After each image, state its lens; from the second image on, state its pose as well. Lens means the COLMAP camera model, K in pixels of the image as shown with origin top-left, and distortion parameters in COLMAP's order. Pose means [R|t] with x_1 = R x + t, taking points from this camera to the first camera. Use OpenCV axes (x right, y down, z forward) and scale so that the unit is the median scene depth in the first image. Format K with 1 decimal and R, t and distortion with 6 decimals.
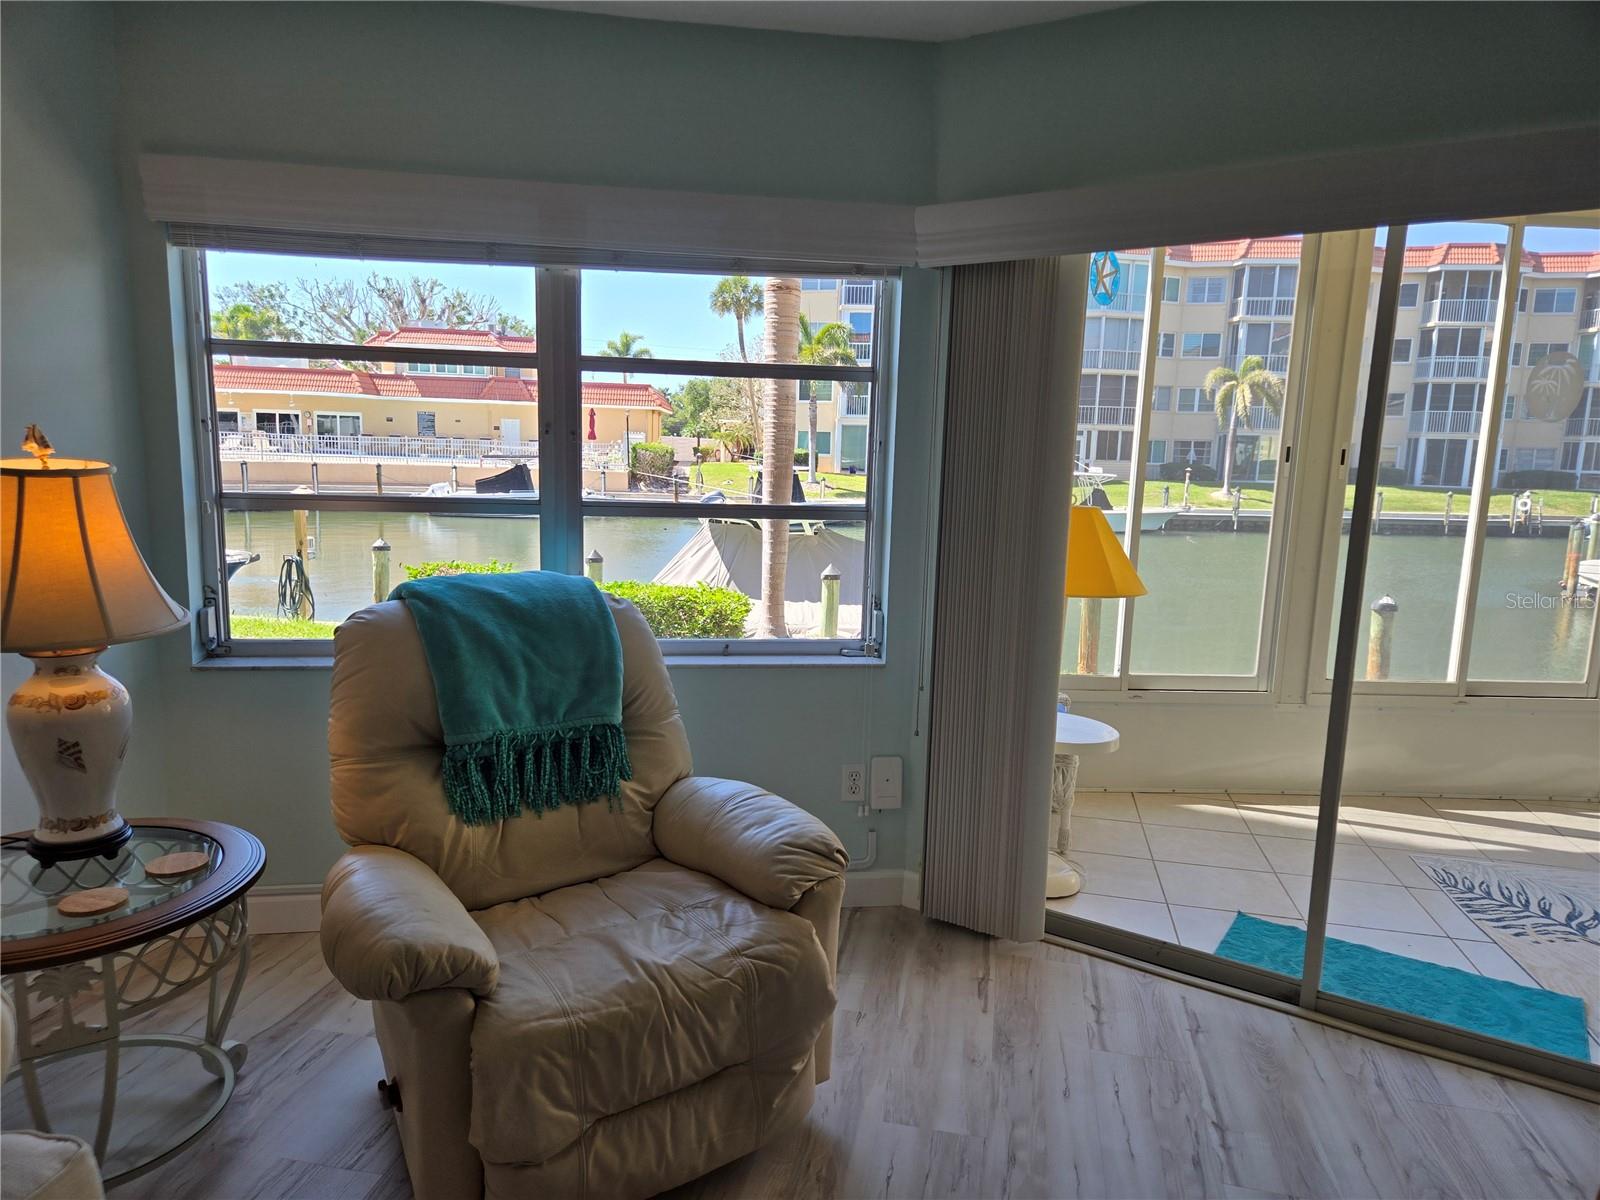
lens RADIAL K [[1070.4, 0, 797.1], [0, 1070.4, 608.7], [0, 0, 1]] dist [0.075002, -0.057254]
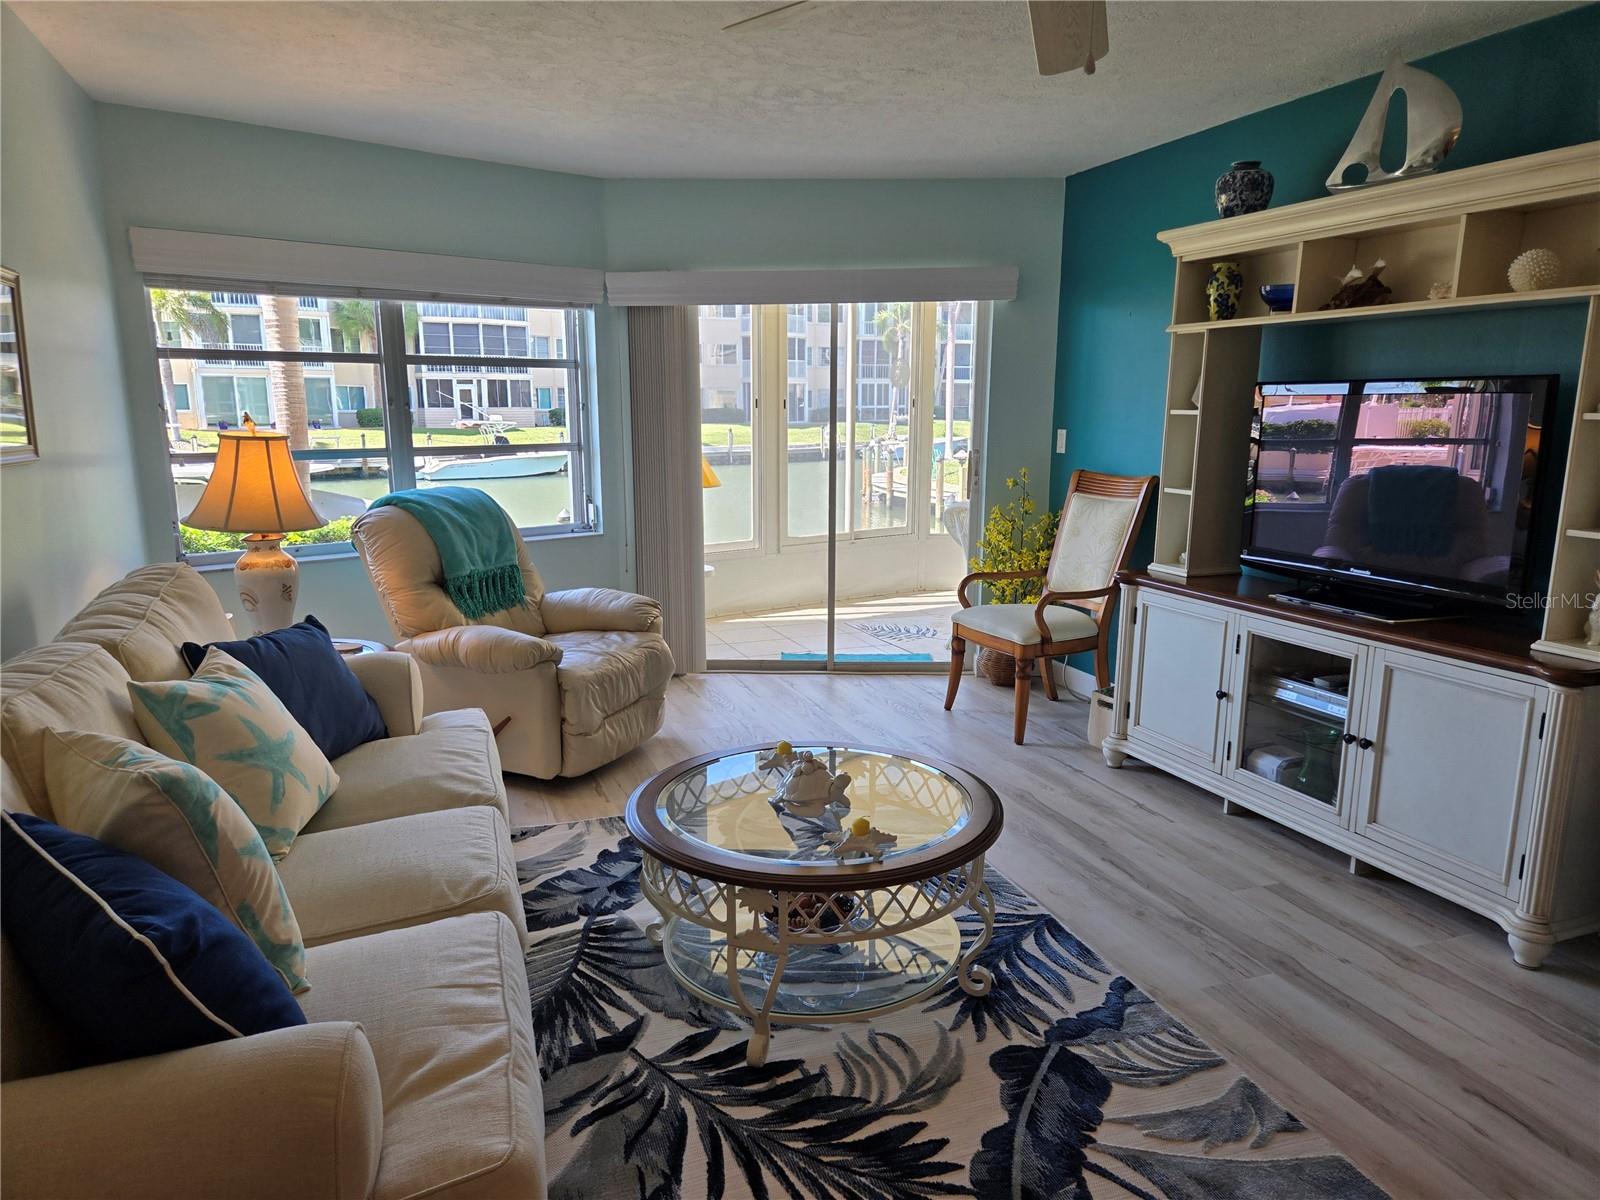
lens RADIAL K [[1070.4, 0, 793.1], [0, 1070.4, 608.3], [0, 0, 1]] dist [0.075002, -0.057254]
pose [[0.846823, -0.131874, 0.515267, -0.383207], [0.107522, 0.991218, 0.076977, 0.047755], [-0.520893, -0.009784, 0.853566, -0.431200]]
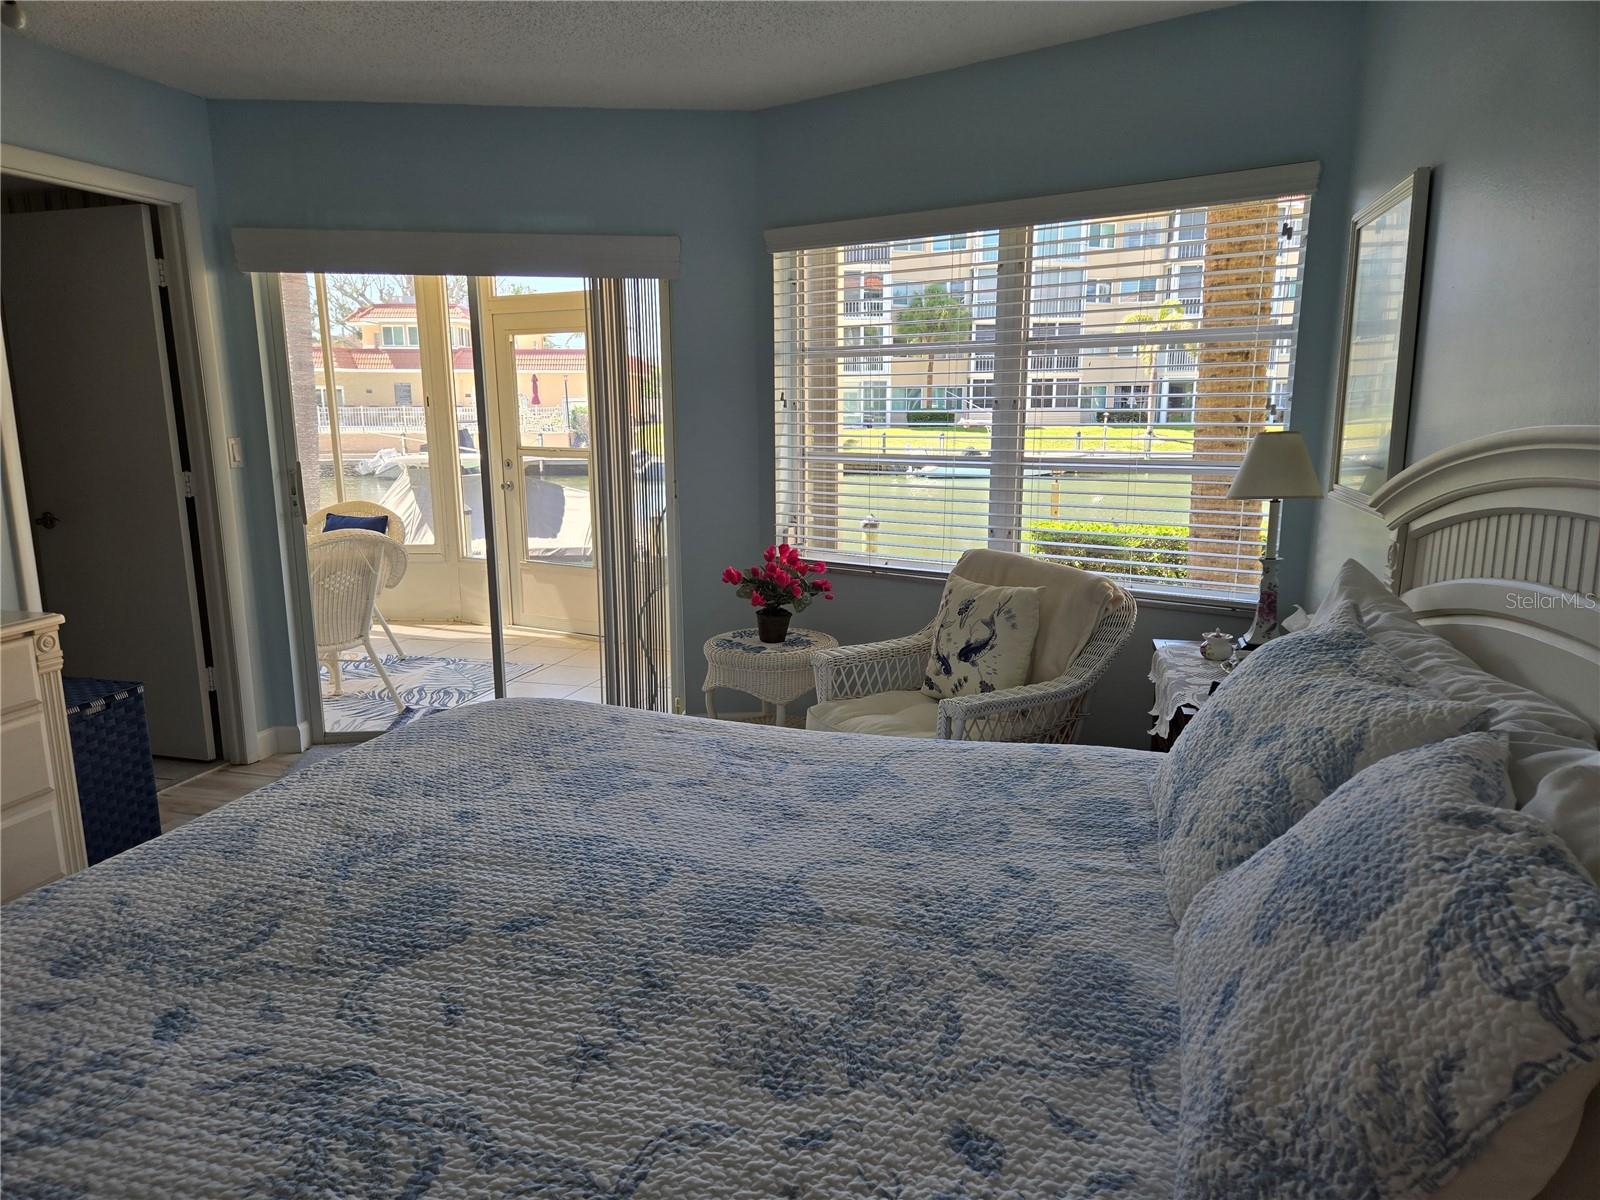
lens RADIAL K [[1070.4, 0, 793.7], [0, 1070.4, 611.4], [0, 0, 1]] dist [0.075002, -0.057254]
pose [[0.997443, -0.022114, -0.067955, 1.298291], [0.024924, 0.998857, 0.040781, 0.112827], [0.066975, -0.042370, 0.996855, -0.596097]]
